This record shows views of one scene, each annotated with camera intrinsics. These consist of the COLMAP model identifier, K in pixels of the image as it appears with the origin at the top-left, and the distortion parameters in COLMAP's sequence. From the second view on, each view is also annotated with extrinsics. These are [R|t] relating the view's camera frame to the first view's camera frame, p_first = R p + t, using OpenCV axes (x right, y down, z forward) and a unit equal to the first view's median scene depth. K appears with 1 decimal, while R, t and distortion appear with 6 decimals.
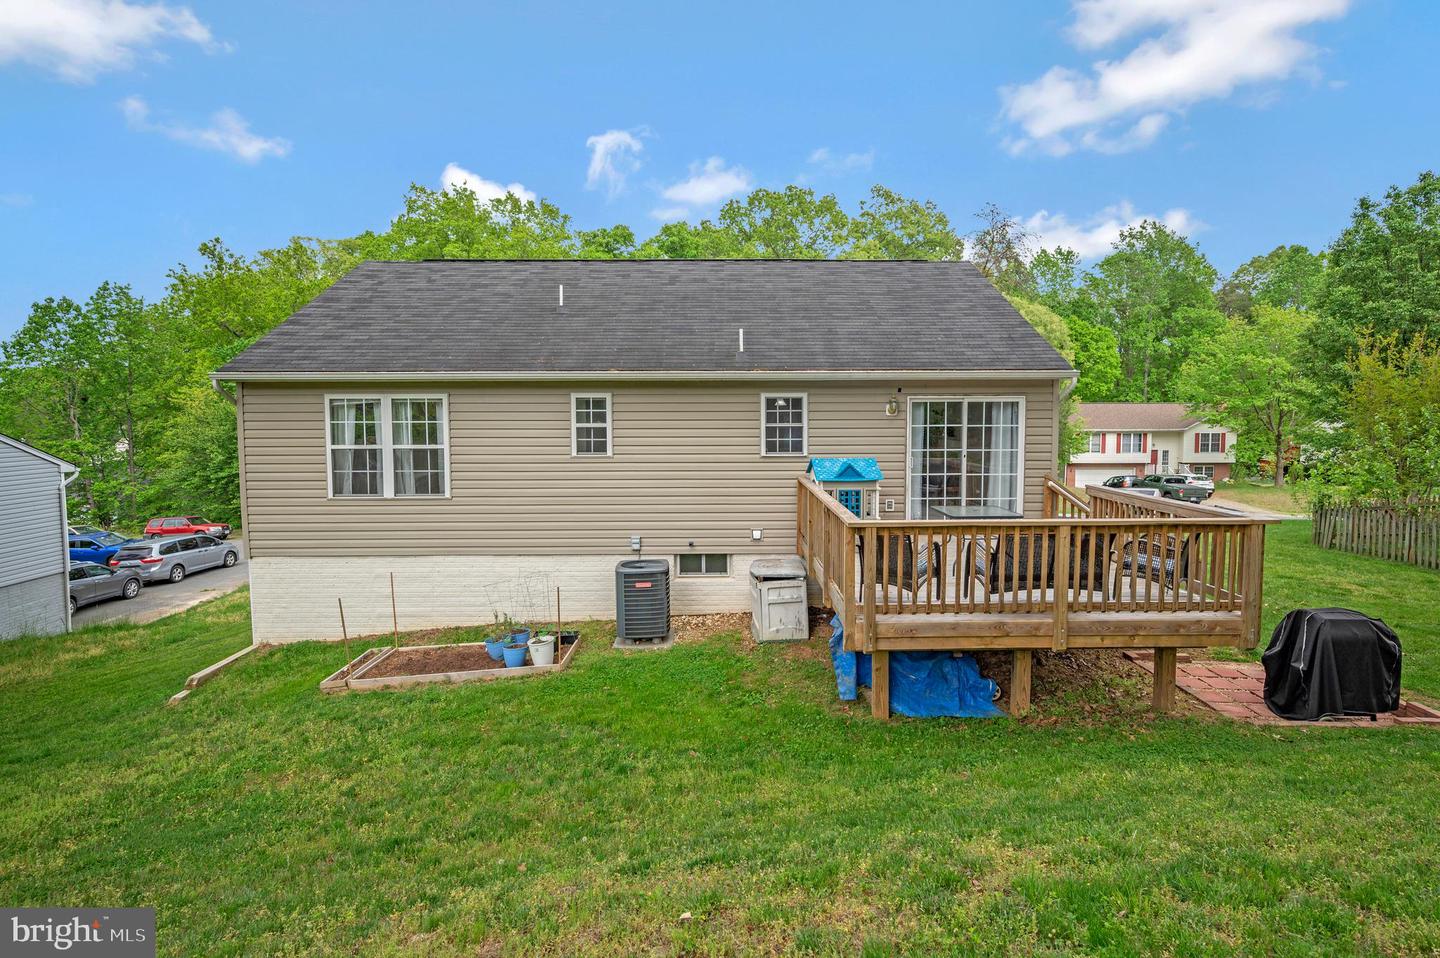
lens RADIAL K [[668.9, 0, 718.9], [0, 668.9, 464.9], [0, 0, 1]] dist [0.005895, -0.003551]
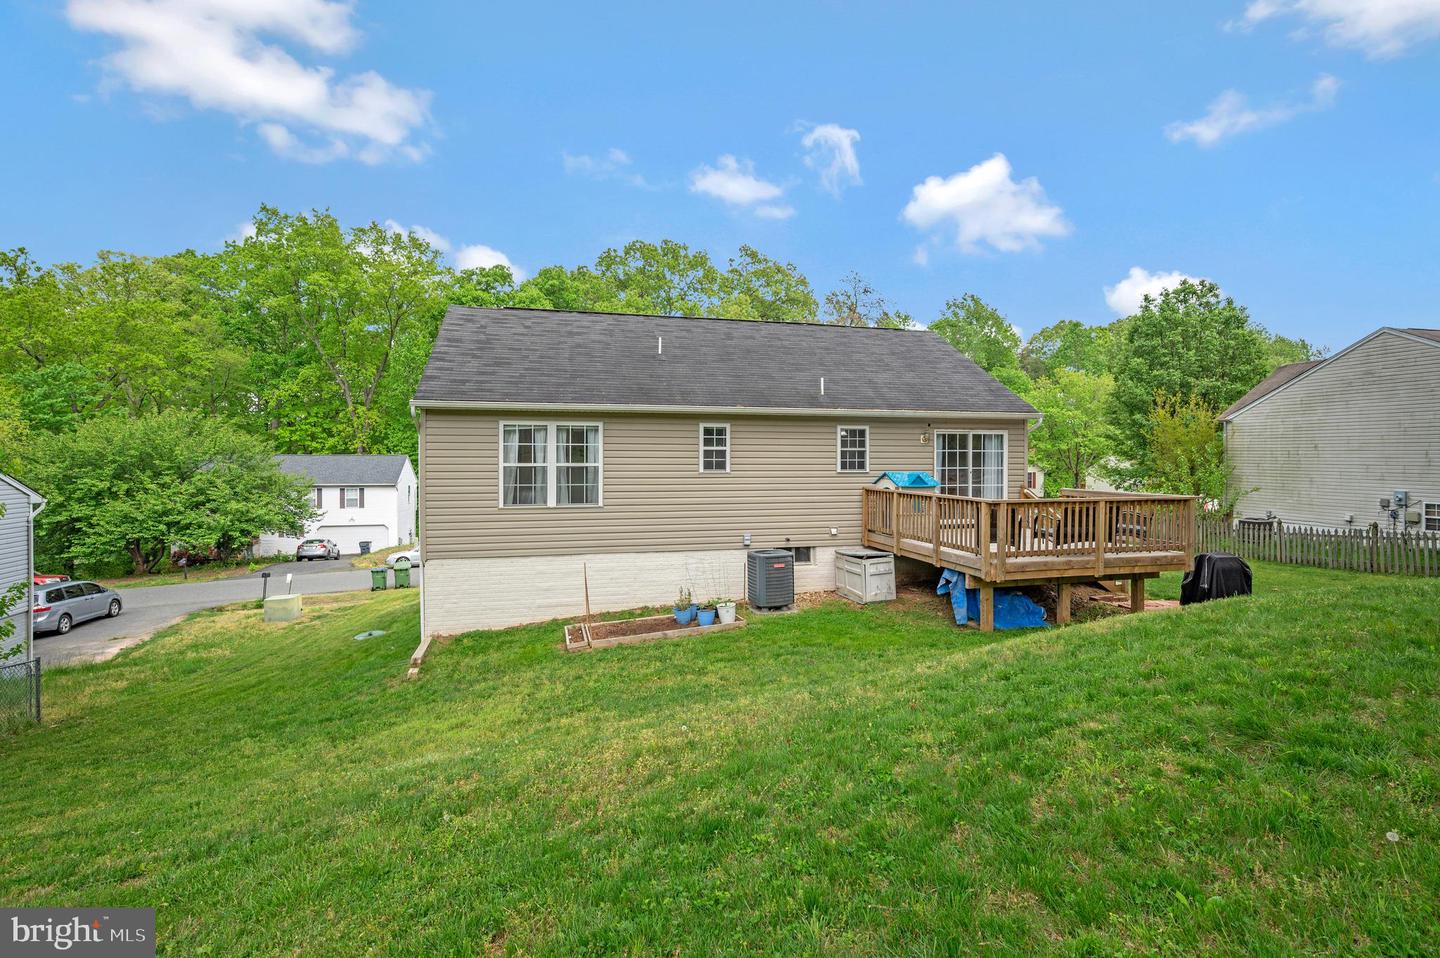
lens RADIAL K [[668.9, 0, 723.5], [0, 668.9, 476.1], [0, 0, 1]] dist [0.005895, -0.003551]
pose [[0.972181, -0.001914, 0.234224, -0.465207], [0.013225, 0.998820, -0.046731, 0.053464], [-0.233859, 0.048528, 0.971059, -0.247349]]
